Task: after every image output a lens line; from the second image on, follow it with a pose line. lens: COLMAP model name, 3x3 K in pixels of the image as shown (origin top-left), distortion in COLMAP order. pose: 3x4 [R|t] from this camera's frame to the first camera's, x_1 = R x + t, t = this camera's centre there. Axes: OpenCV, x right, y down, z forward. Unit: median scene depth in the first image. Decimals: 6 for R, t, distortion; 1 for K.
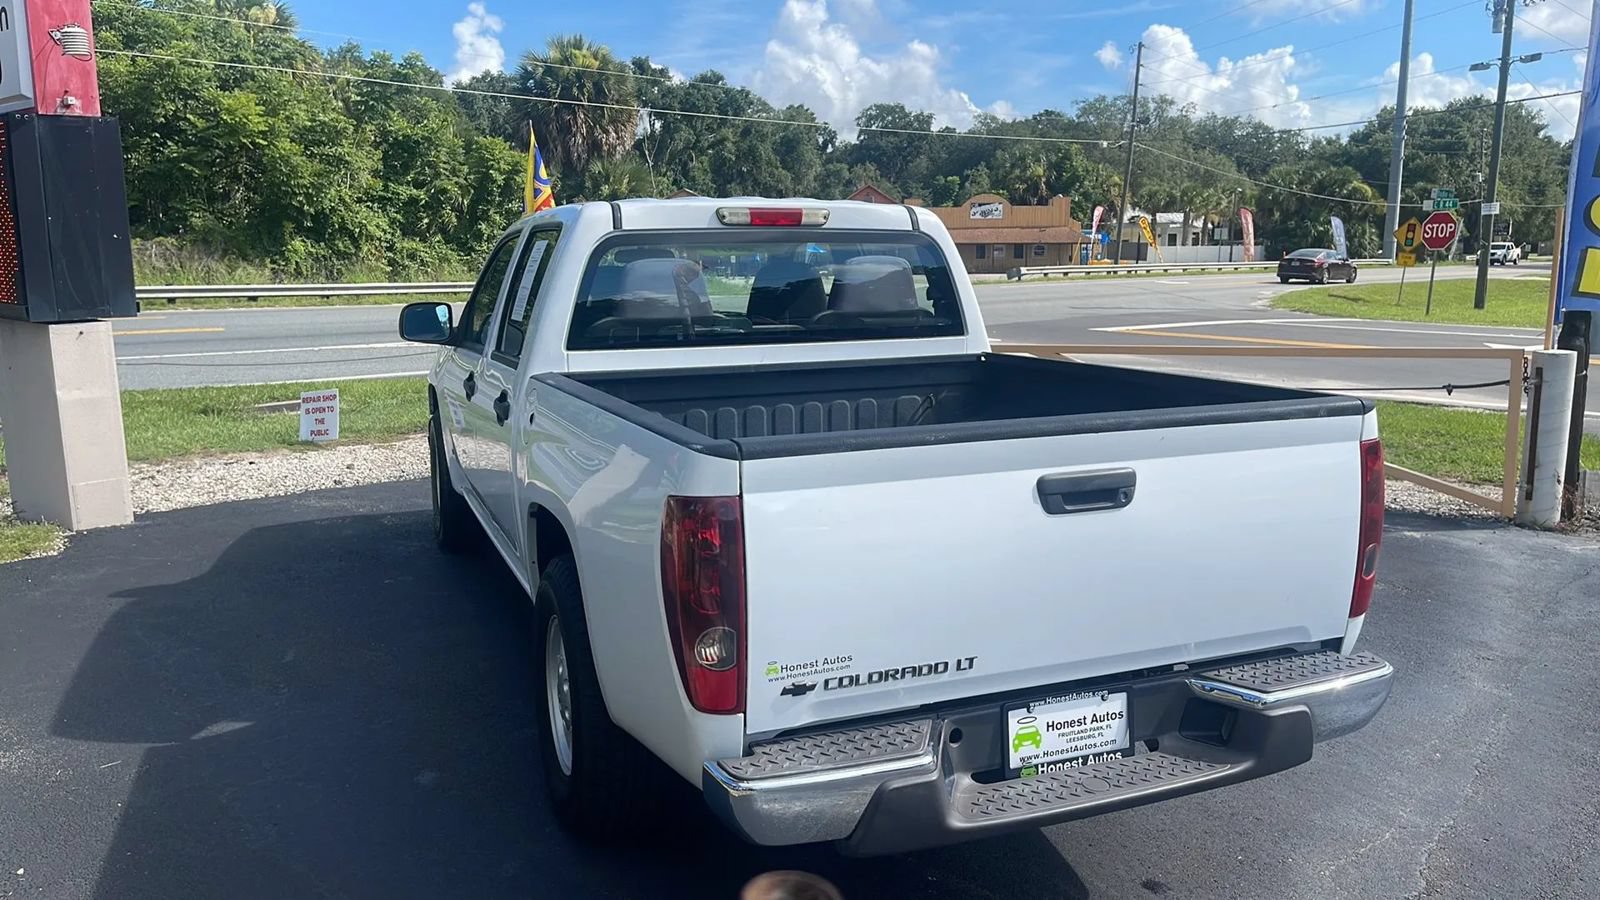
lens RADIAL K [[1199.2, 0, 805.1], [0, 1199.2, 450.4], [0, 0, 1]] dist [0.072624, -0.101006]
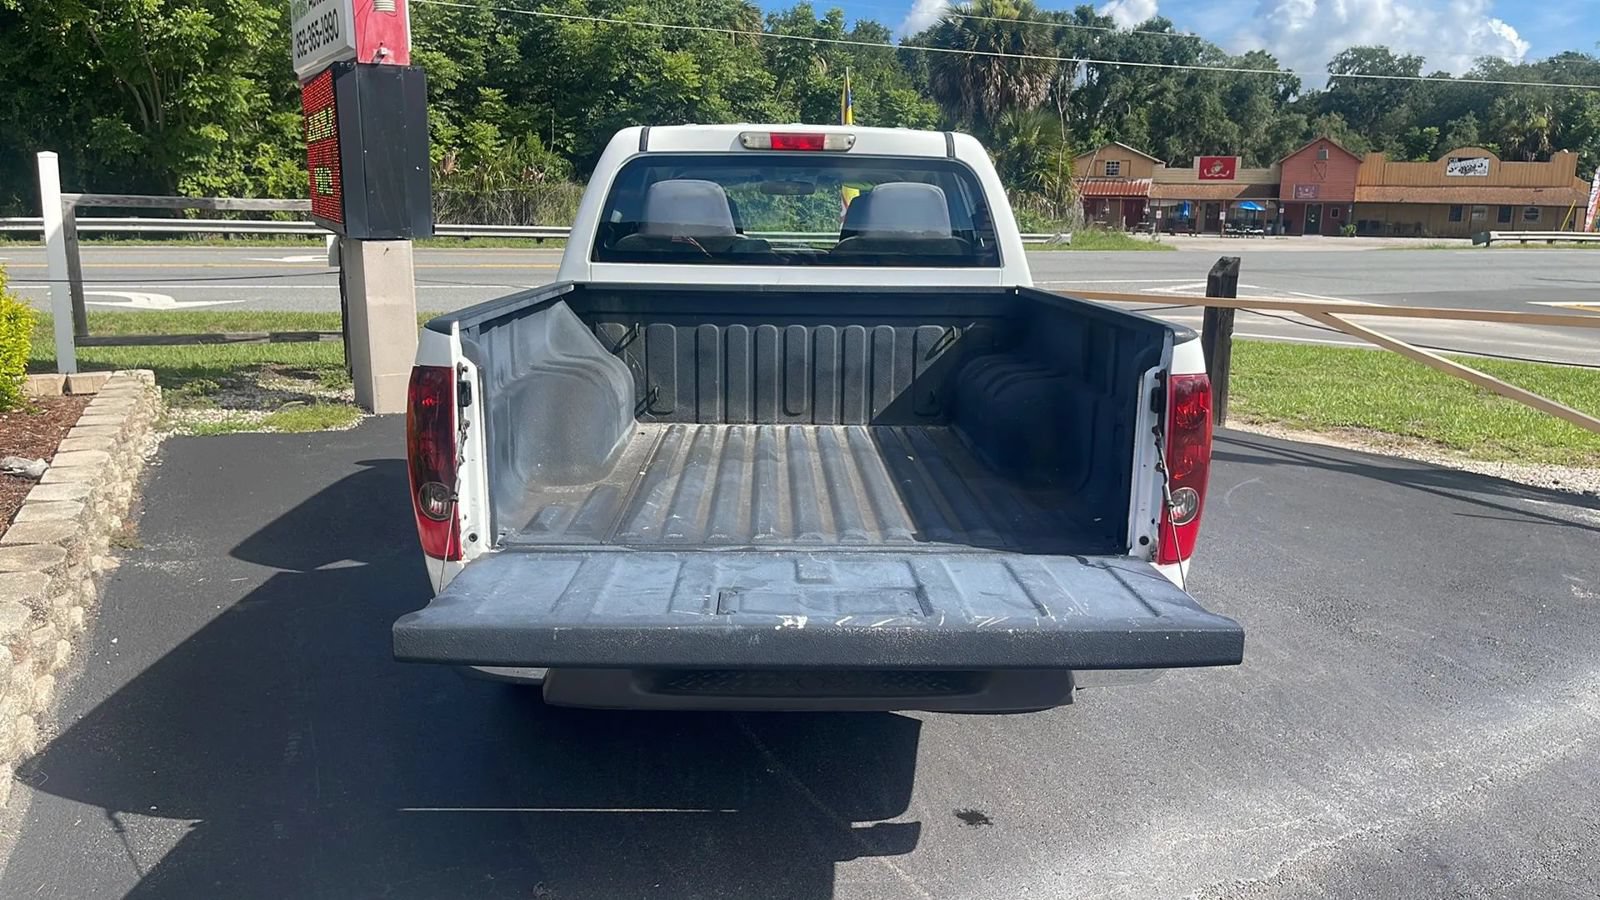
lens RADIAL K [[1199.2, 0, 805.1], [0, 1199.2, 450.4], [0, 0, 1]] dist [0.072624, -0.101006]
pose [[0.937037, 0.089872, -0.337469, 0.042479], [-0.077928, 0.995764, 0.048804, 0.002240], [0.340425, -0.019433, 0.940071, 0.002972]]
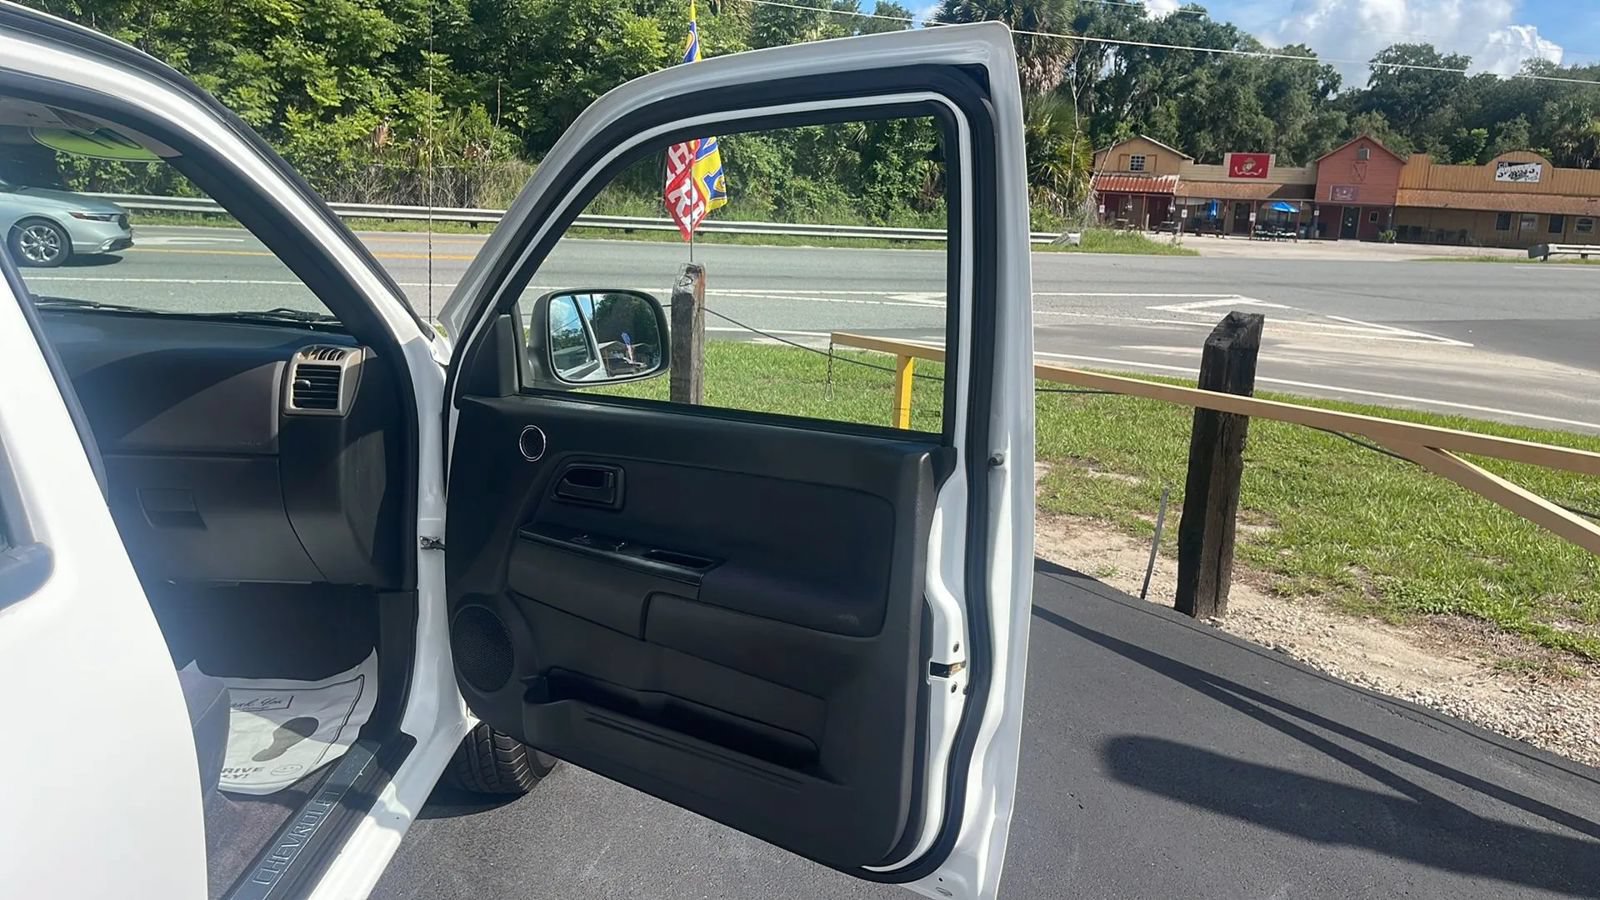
lens RADIAL K [[1191.1, 0, 794.3], [0, 1191.1, 451.2], [0, 0, 1]] dist [0.099264, -0.144245]
pose [[0.924636, 0.124870, -0.359798, 0.040541], [-0.109629, 0.992003, 0.062546, -0.021447], [0.364731, -0.018388, 0.930931, 0.131636]]
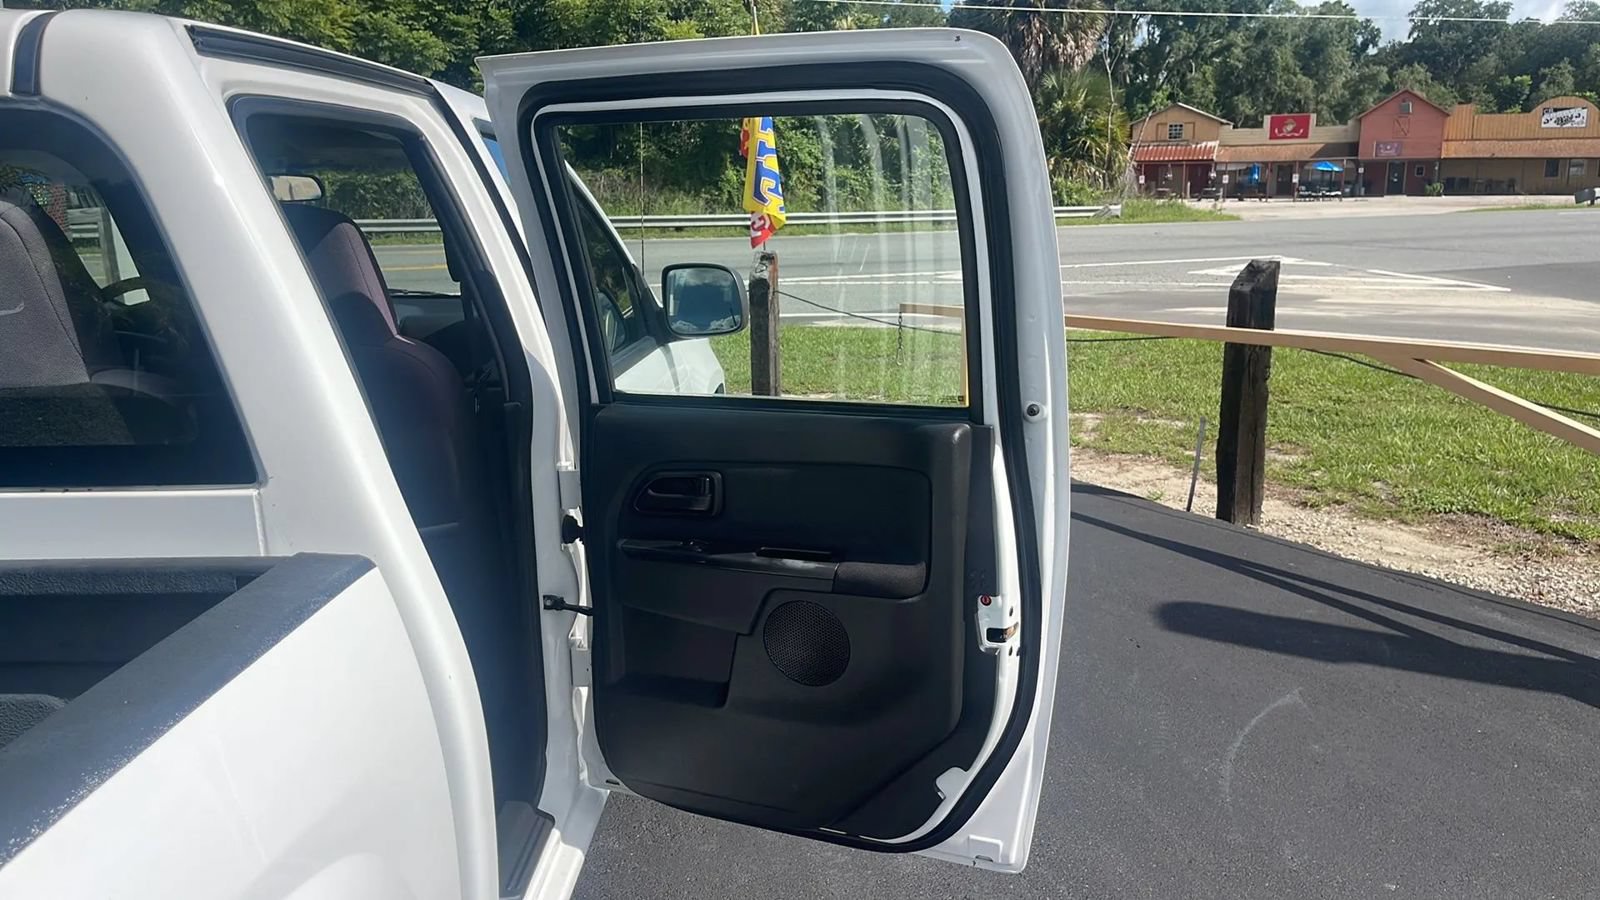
lens RADIAL K [[1192.8, 0, 800.0], [0, 1192.8, 450.0], [0, 0, 1]] dist [0.108974, -0.158609]
pose [[0.916393, 0.078836, -0.392438, 0.045730], [-0.055020, 0.995916, 0.071590, -0.016791], [0.396479, -0.044013, 0.916988, 0.103201]]
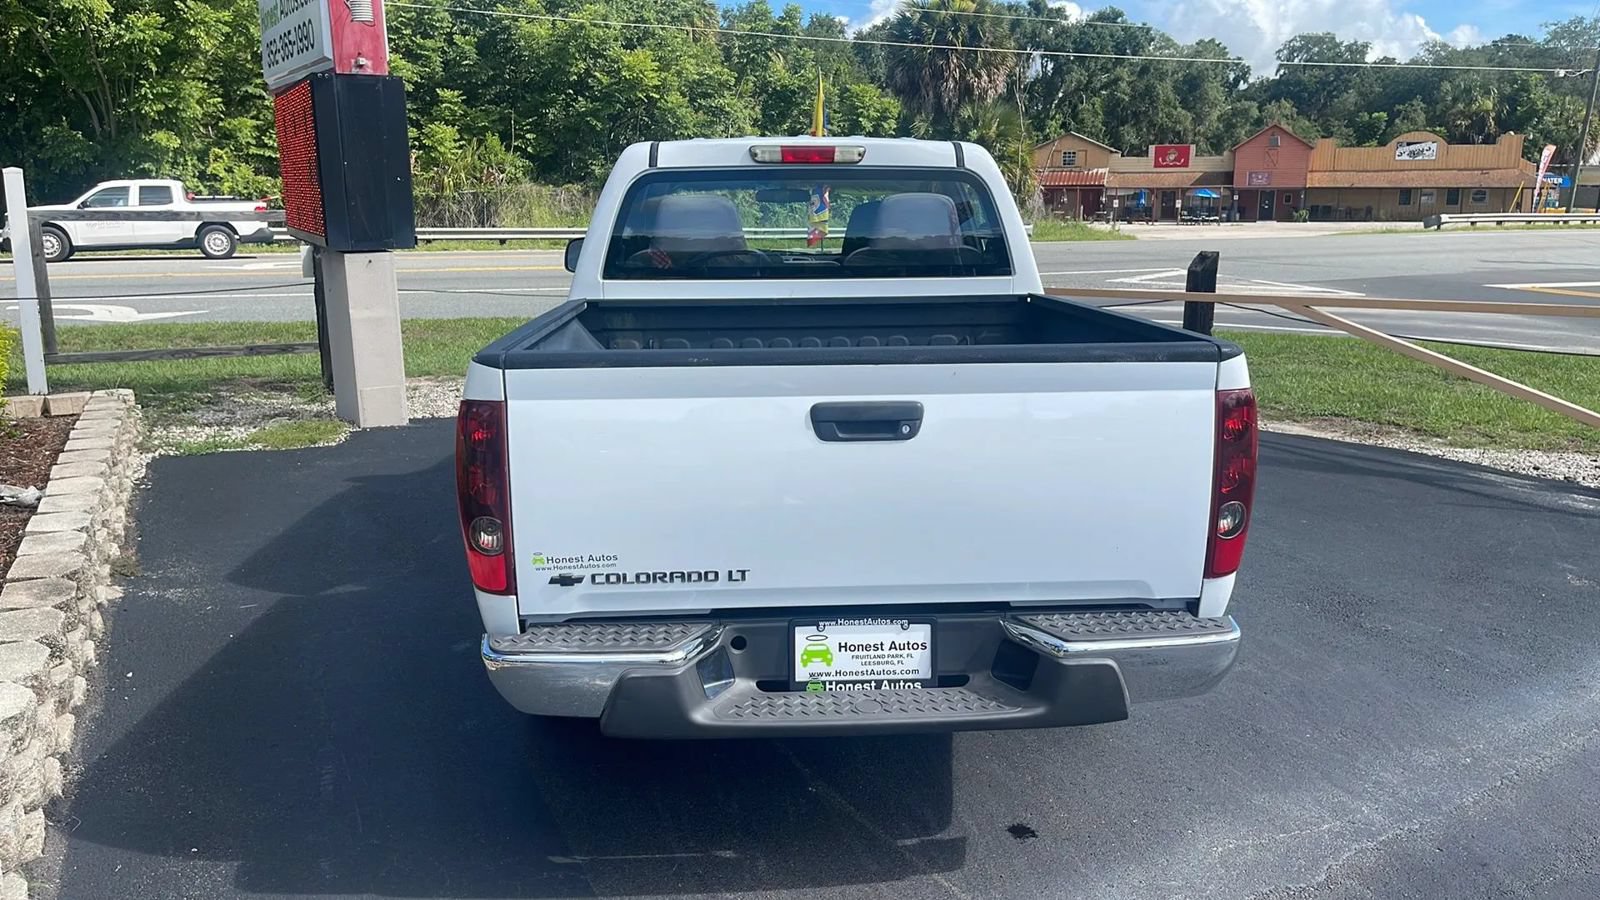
lens RADIAL K [[1196.8, 0, 804.3], [0, 1196.8, 449.6], [0, 0, 1]] dist [0.074414, -0.101654]
pose [[0.948589, 0.068192, -0.309078, 0.036995], [-0.055010, 0.997173, 0.051178, 0.000668], [0.311694, -0.031544, 0.949659, 0.001345]]
